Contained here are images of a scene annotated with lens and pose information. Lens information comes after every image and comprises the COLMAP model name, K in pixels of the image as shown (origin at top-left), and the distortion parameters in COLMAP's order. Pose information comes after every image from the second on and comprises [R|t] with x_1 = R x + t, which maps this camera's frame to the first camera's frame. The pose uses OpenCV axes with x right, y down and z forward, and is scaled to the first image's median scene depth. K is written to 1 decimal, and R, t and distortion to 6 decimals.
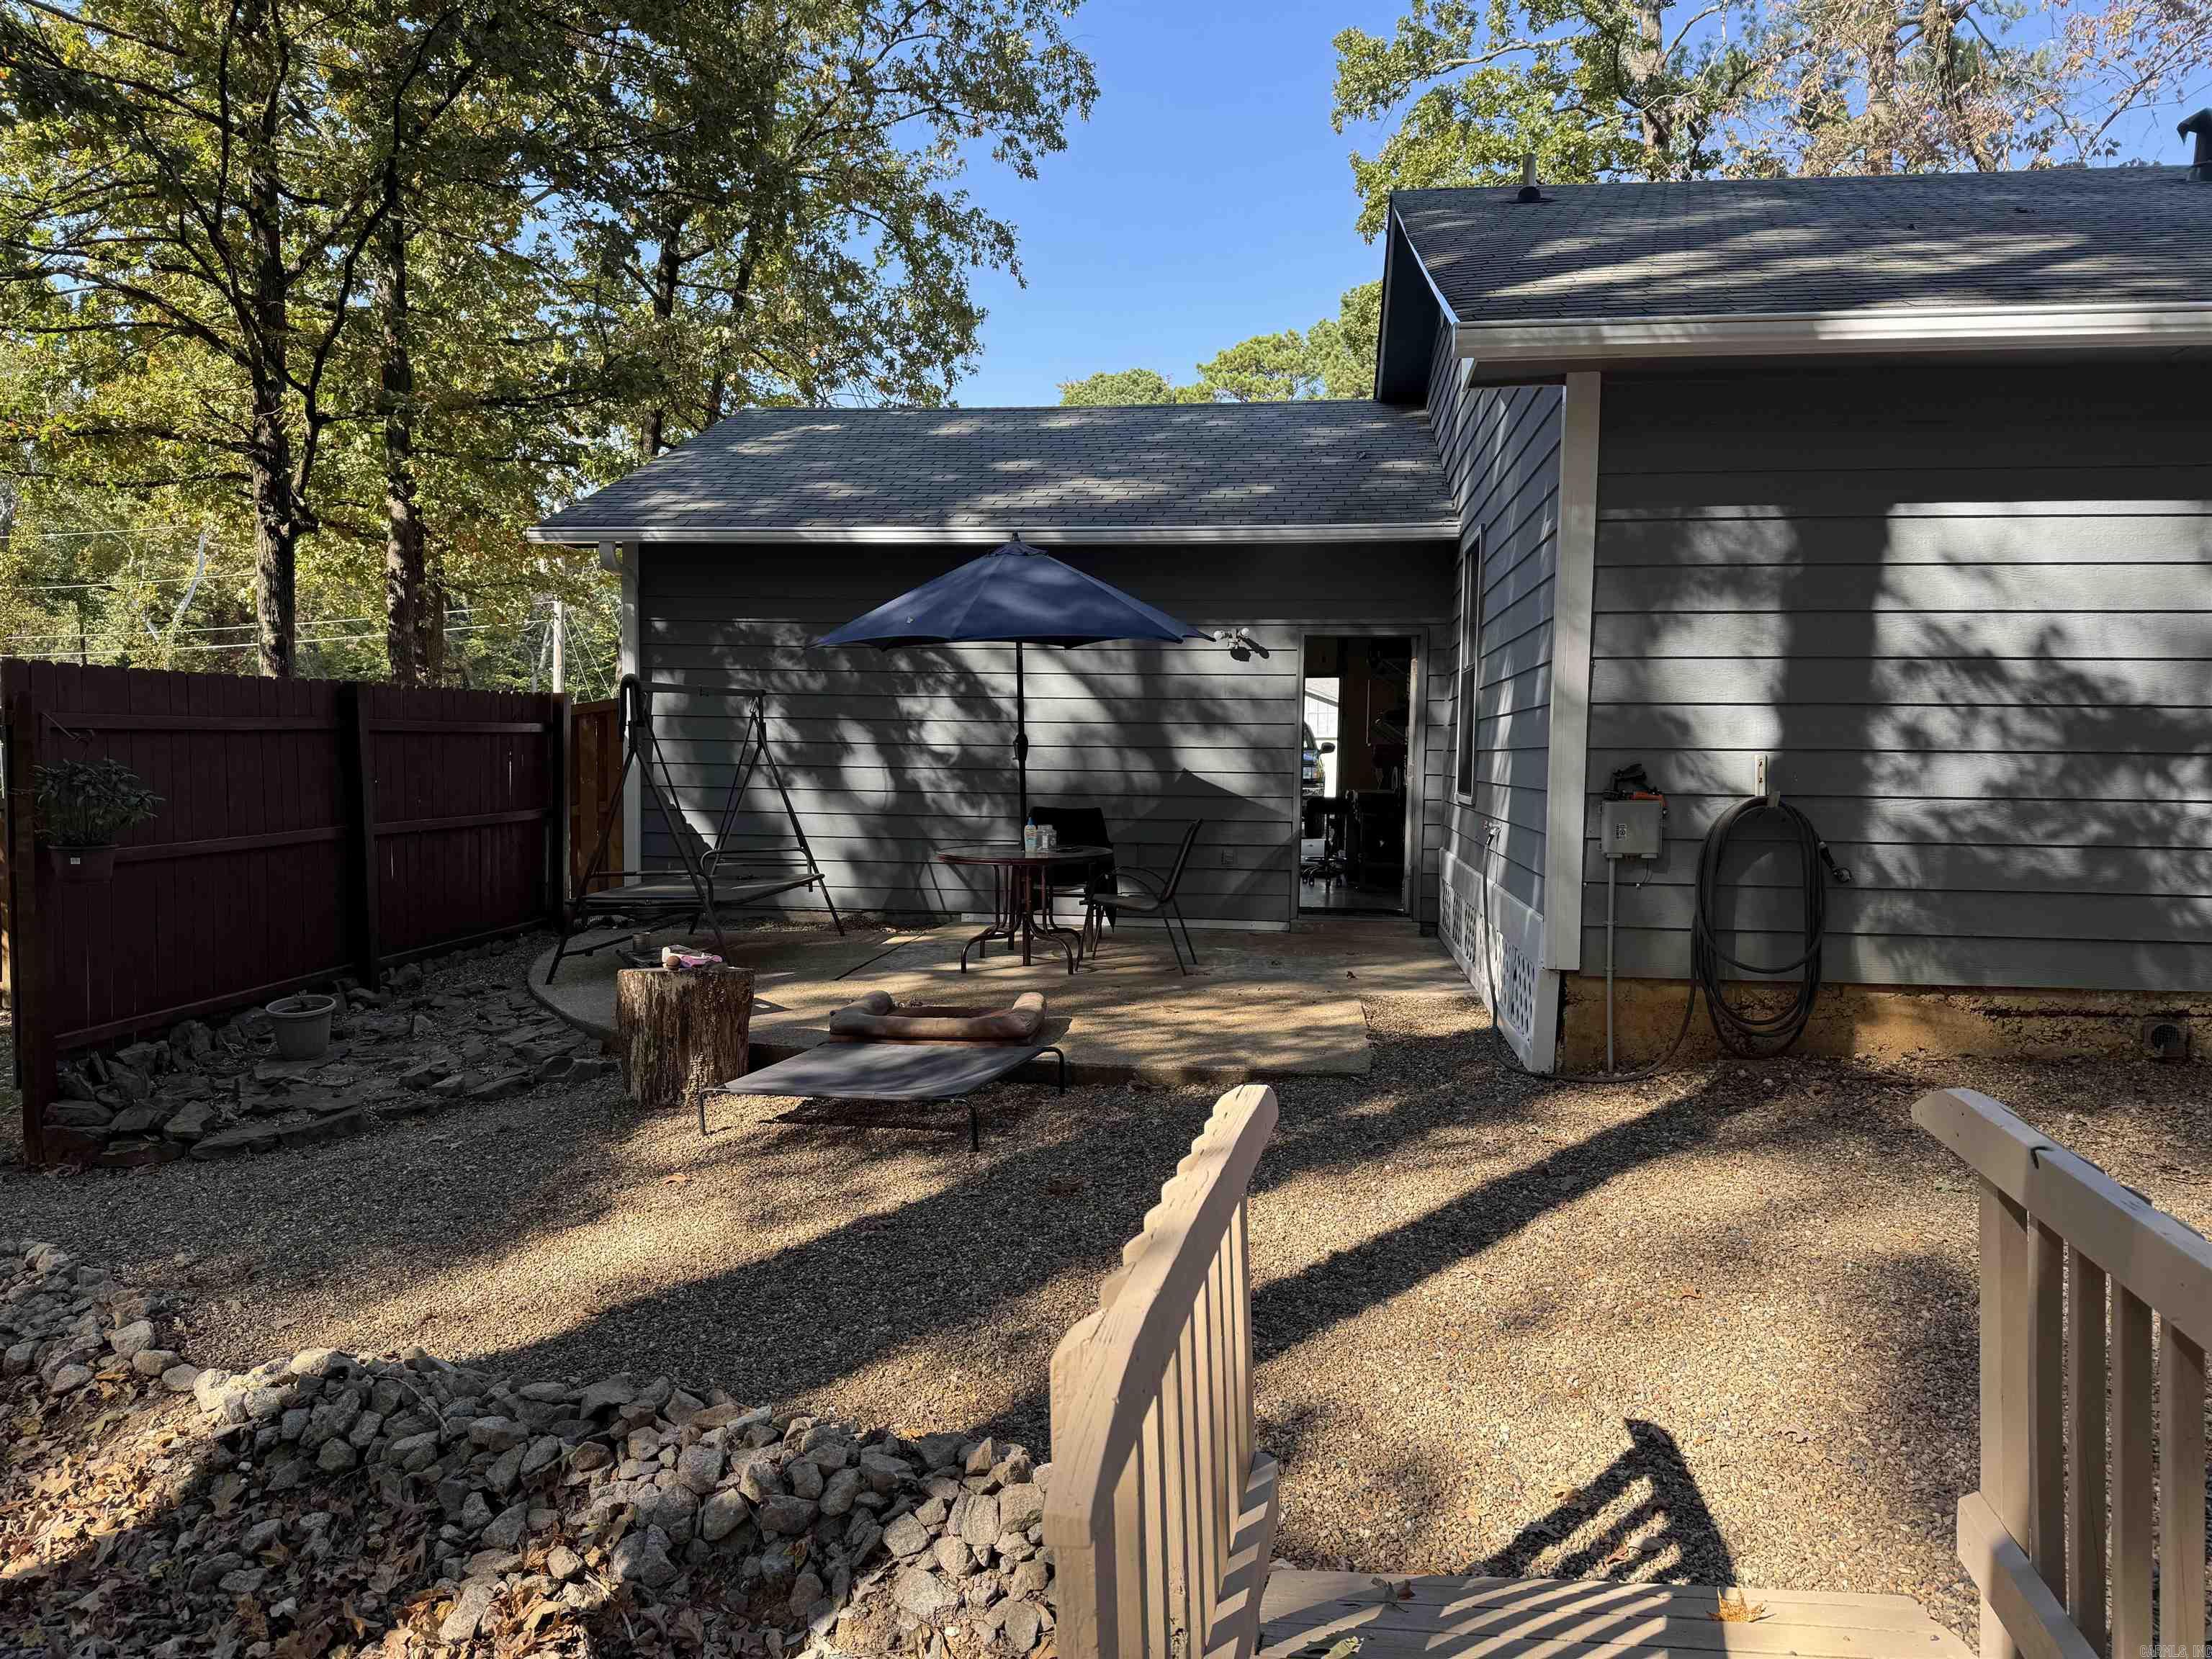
lens RADIAL K [[1554.0, 0, 1106.0], [0, 1554.0, 829.5], [0, 0, 1]] dist [-0.008744, -0.003173]
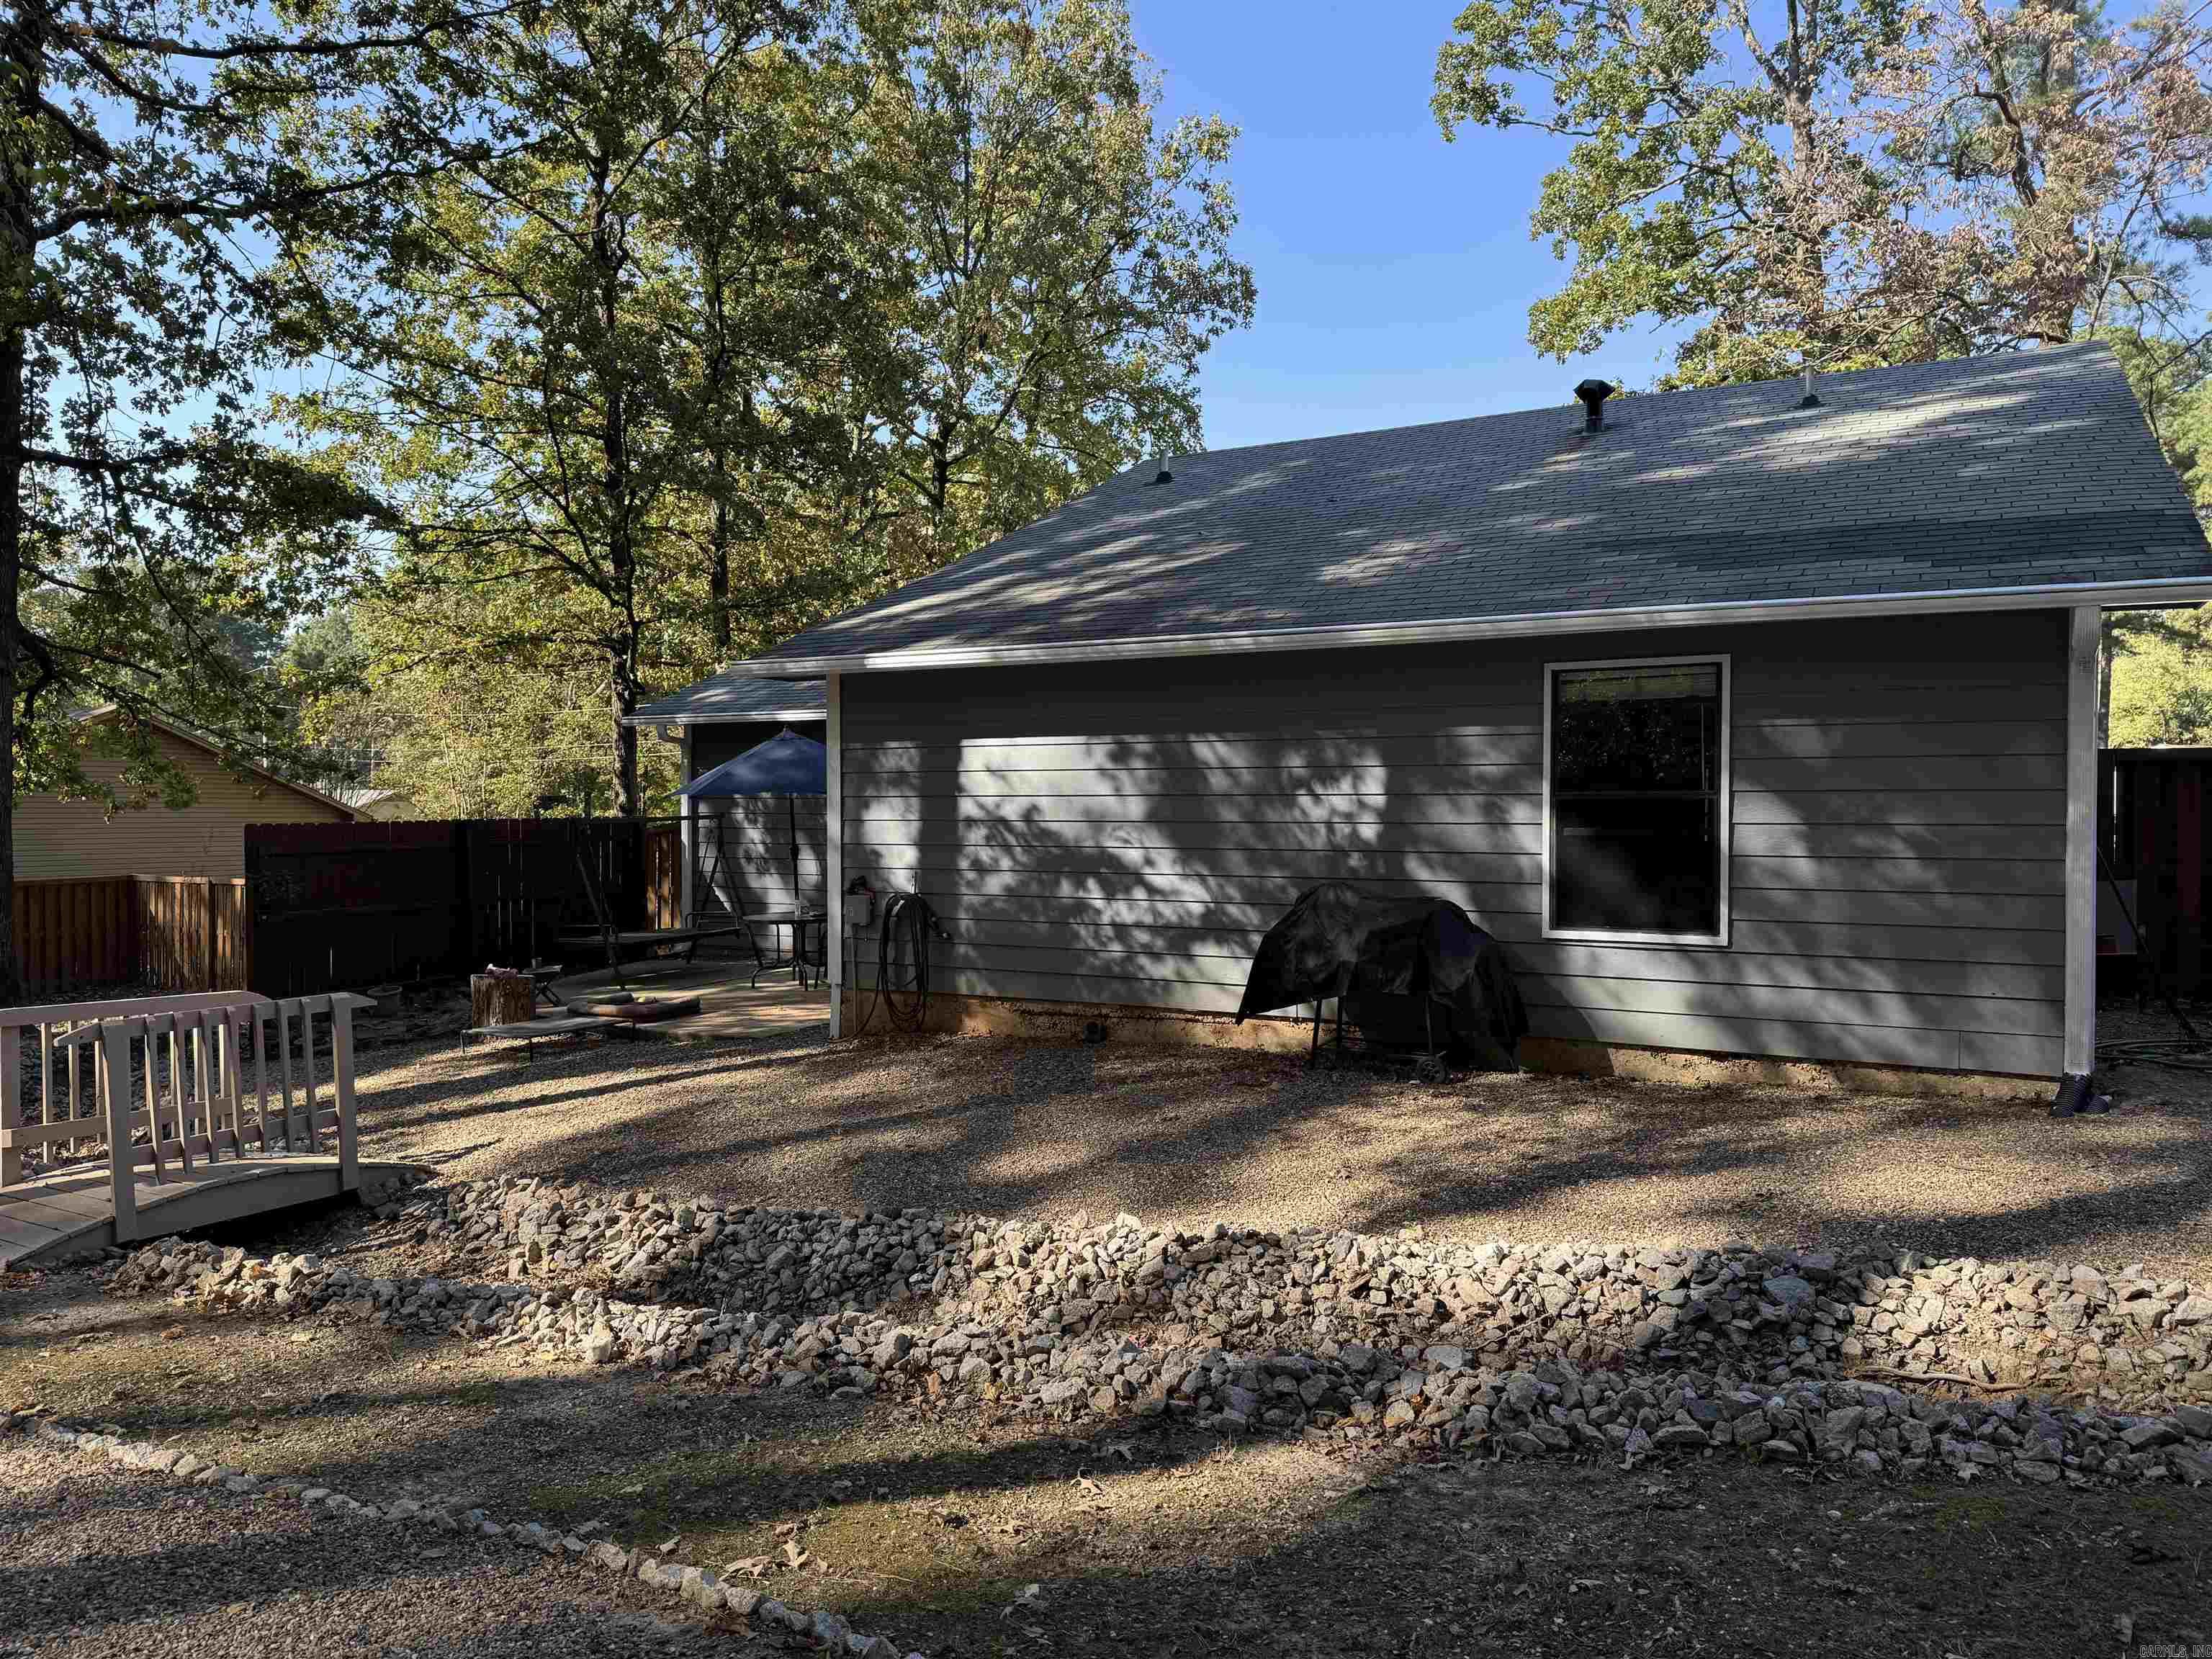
lens RADIAL K [[1525.4, 0, 1106.0], [0, 1525.4, 829.5], [0, 0, 1]] dist [0.137164, -0.210787]
pose [[0.931873, -0.007071, -0.362715, 1.327200], [-0.006746, 0.999299, -0.036813, -0.031886], [0.362721, 0.036752, 0.931173, -0.662183]]
